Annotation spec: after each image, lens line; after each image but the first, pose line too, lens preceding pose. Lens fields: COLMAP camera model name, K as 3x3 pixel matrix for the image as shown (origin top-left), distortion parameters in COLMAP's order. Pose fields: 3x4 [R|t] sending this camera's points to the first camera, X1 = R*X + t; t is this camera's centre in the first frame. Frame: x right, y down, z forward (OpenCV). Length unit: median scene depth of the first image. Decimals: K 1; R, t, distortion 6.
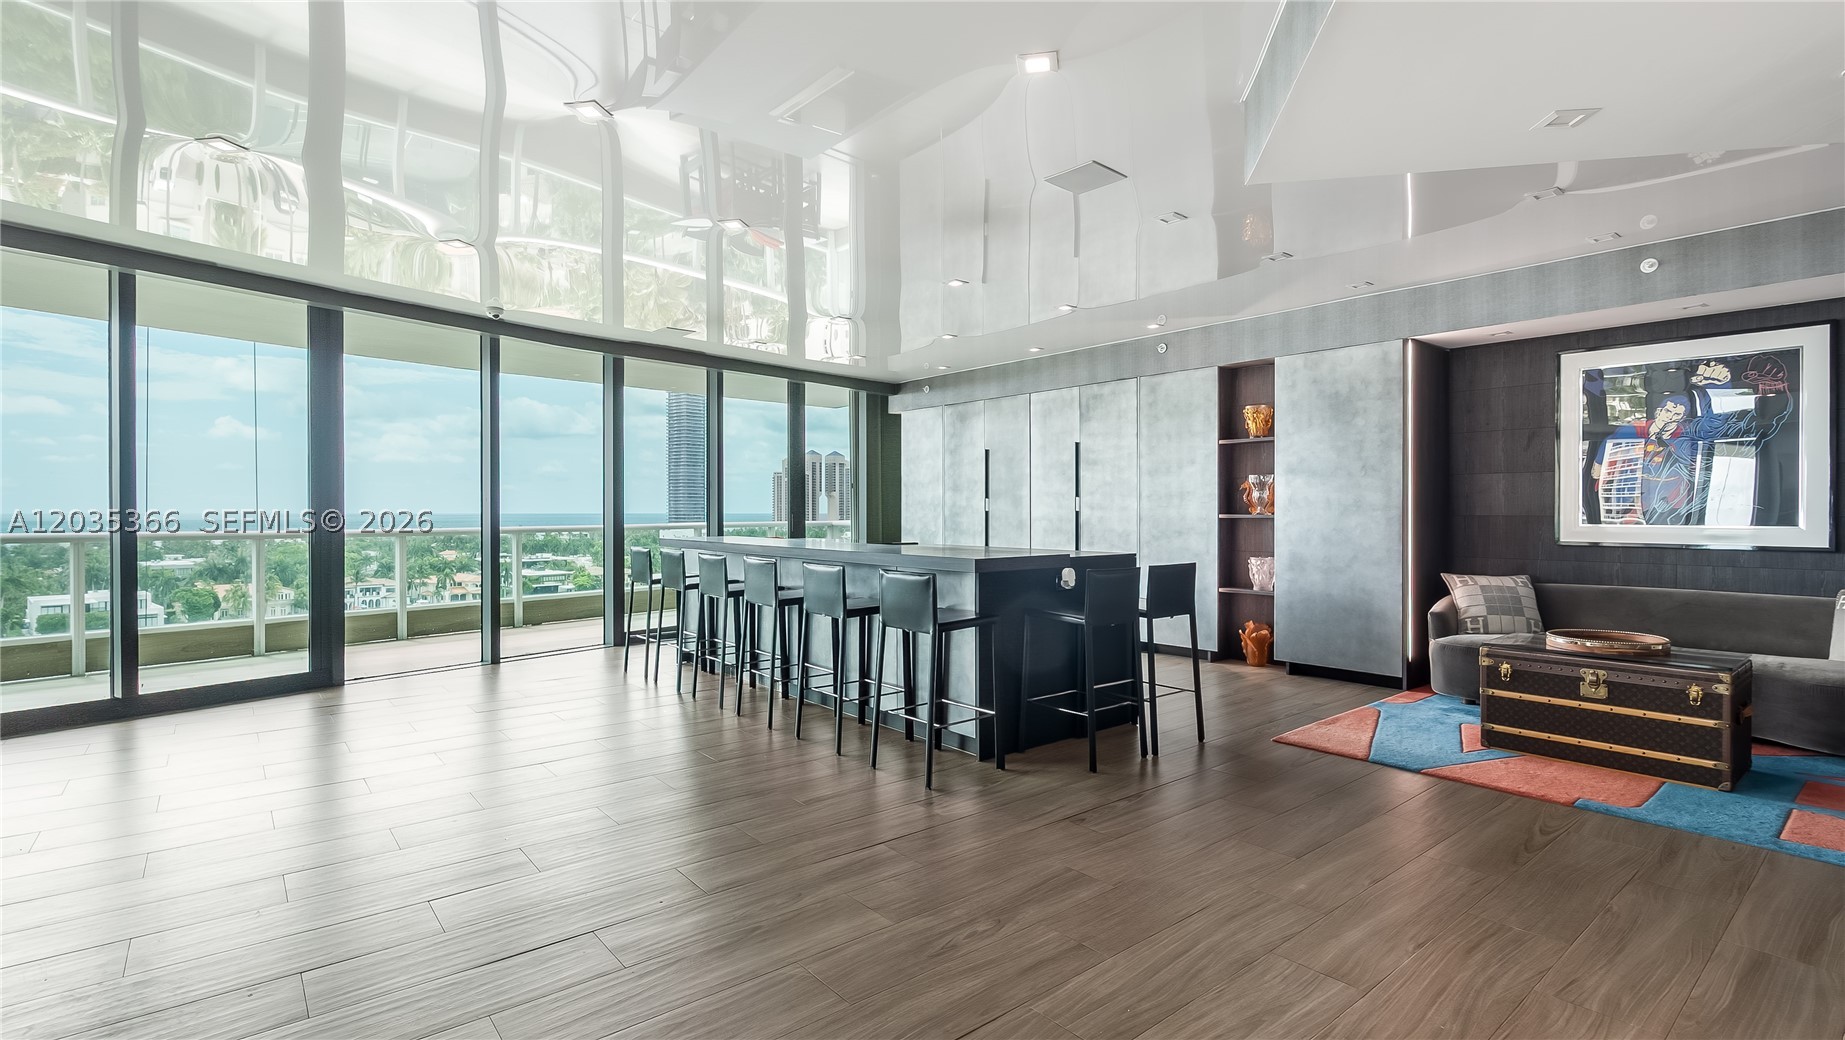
lens RADIAL K [[880.7, 0, 890.1], [0, 880.7, 517.1], [0, 0, 1]] dist [-0.003727, -0.001157]
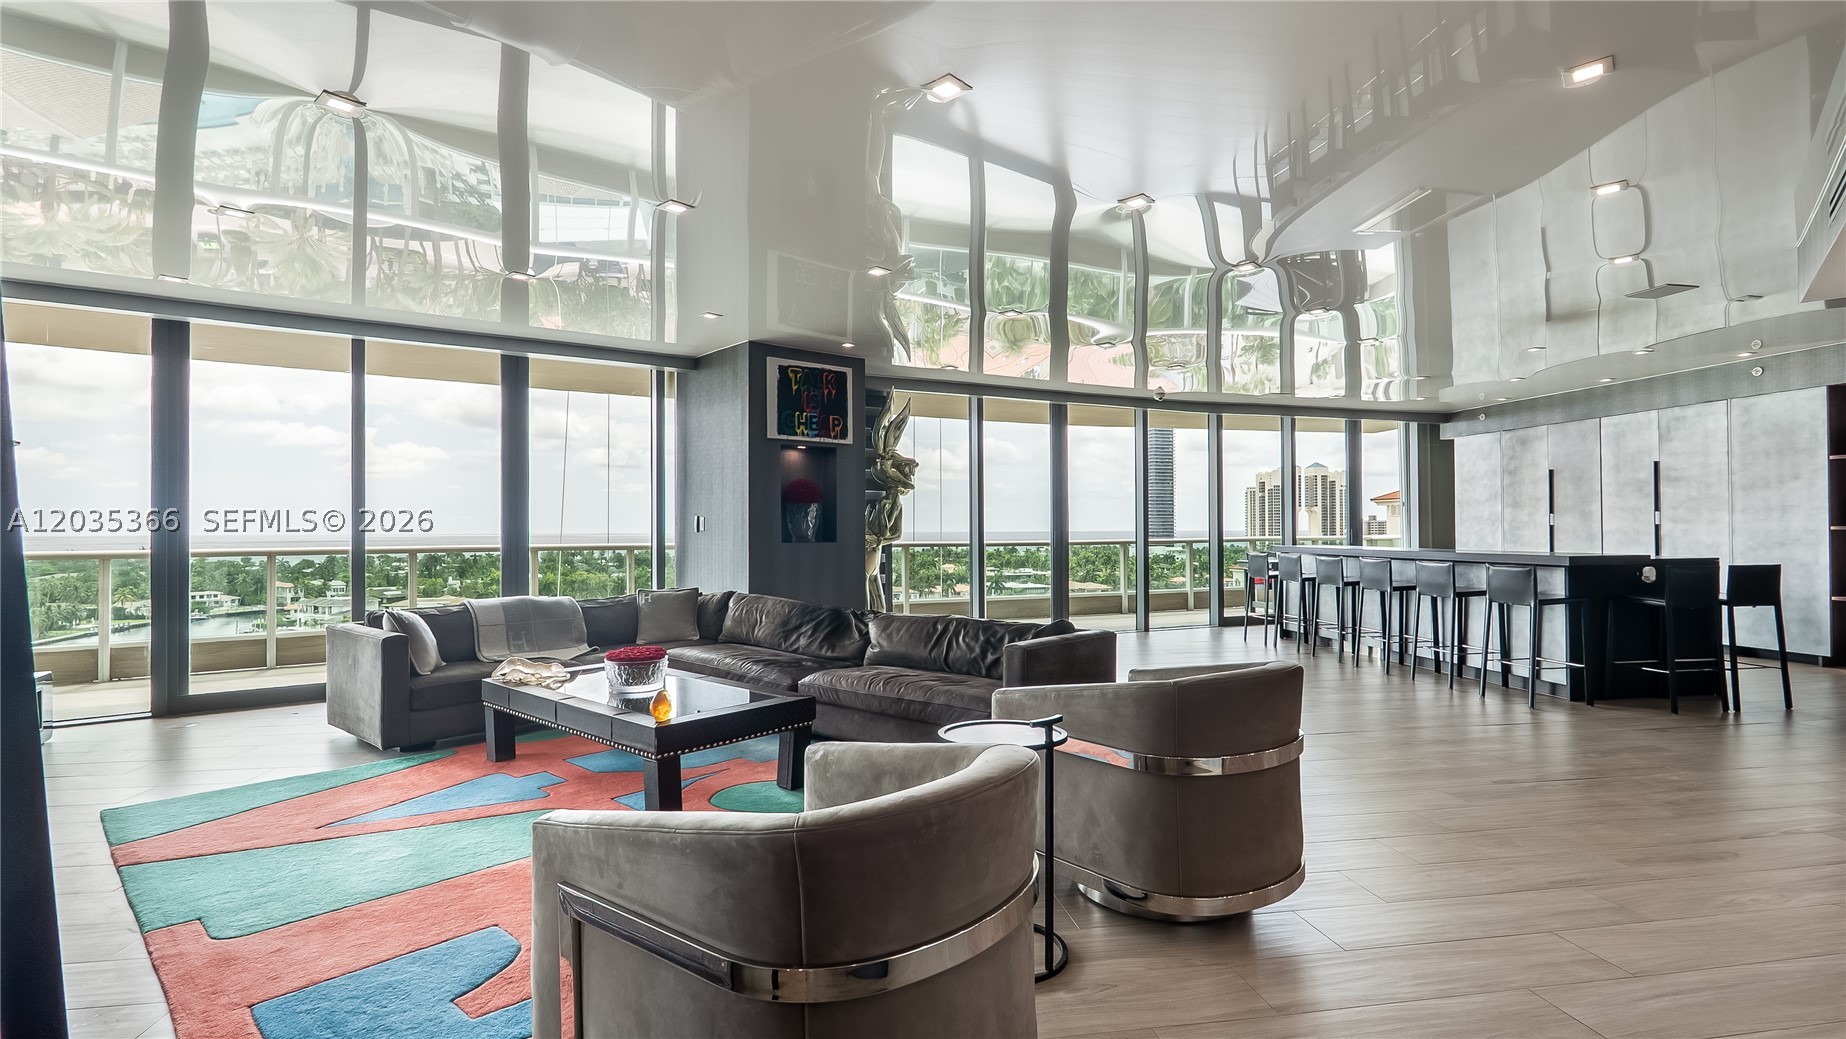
lens RADIAL K [[880.4, 0, 887.5], [0, 880.4, 528.6], [0, 0, 1]] dist [-0.007789, 0.002017]
pose [[0.872708, -0.006331, -0.488201, -0.094681], [0.002890, 0.999965, -0.007802, 0.004374], [0.488233, 0.005398, 0.872696, -0.438145]]
